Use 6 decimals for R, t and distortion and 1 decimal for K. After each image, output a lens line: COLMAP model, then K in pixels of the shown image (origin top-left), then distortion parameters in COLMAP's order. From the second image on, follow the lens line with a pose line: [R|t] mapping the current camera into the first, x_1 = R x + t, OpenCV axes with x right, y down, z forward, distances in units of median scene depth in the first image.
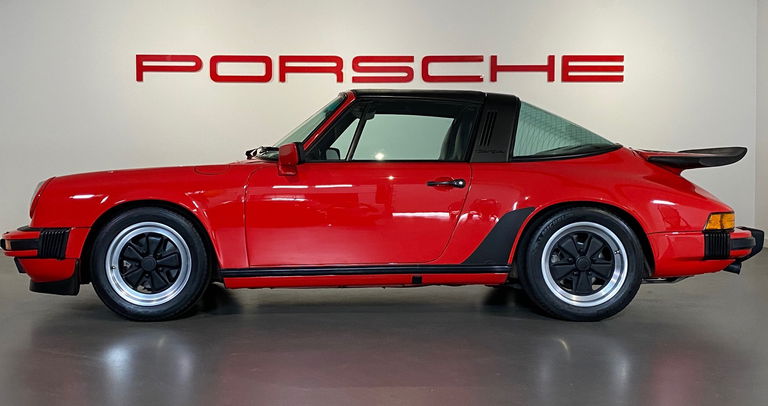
lens RADIAL K [[726.7, 0, 384.0], [0, 726.7, 203.0], [0, 0, 1]] dist [0.068940, -0.000508]
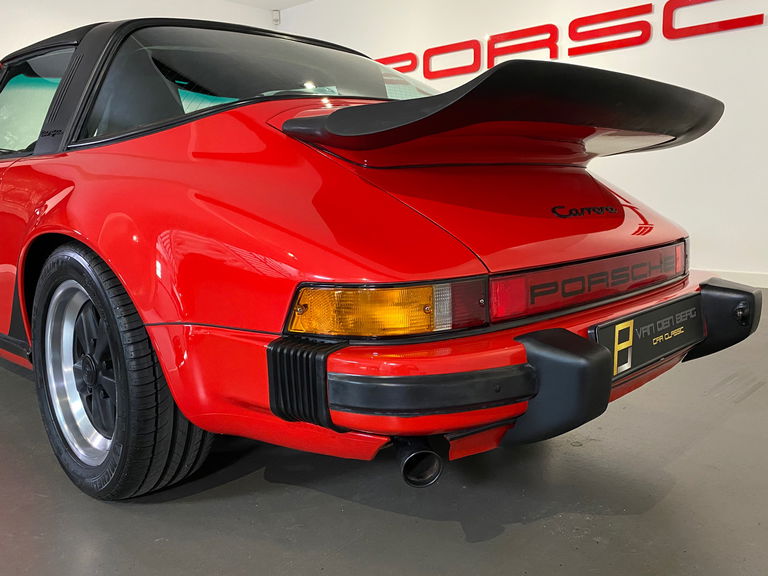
lens RADIAL K [[664.8, 0, 384.0], [0, 664.8, 288.0], [0, 0, 1]] dist [-0.013375, -0.003740]
pose [[0.731802, 0.086373, -0.676022, 0.298032], [-0.009221, 0.993101, 0.116903, -0.008577], [0.681455, -0.079316, 0.727550, 0.359605]]
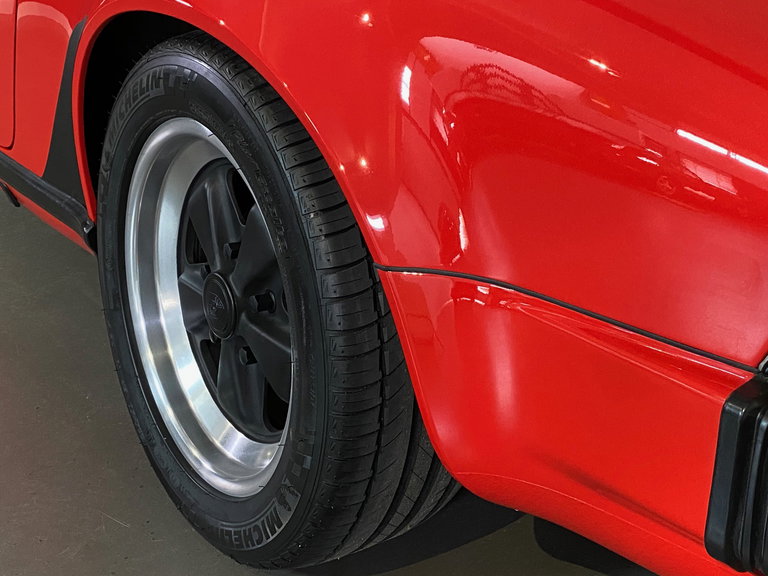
lens RADIAL K [[1047.4, 0, 384.0], [0, 1047.4, 288.0], [0, 0, 1]] dist [0.117880, -0.008758]
pose [[0.594734, 0.310900, -0.741372, 0.235286], [-0.064035, 0.937584, 0.341814, -0.016084], [0.801368, -0.155815, 0.577521, 0.371359]]
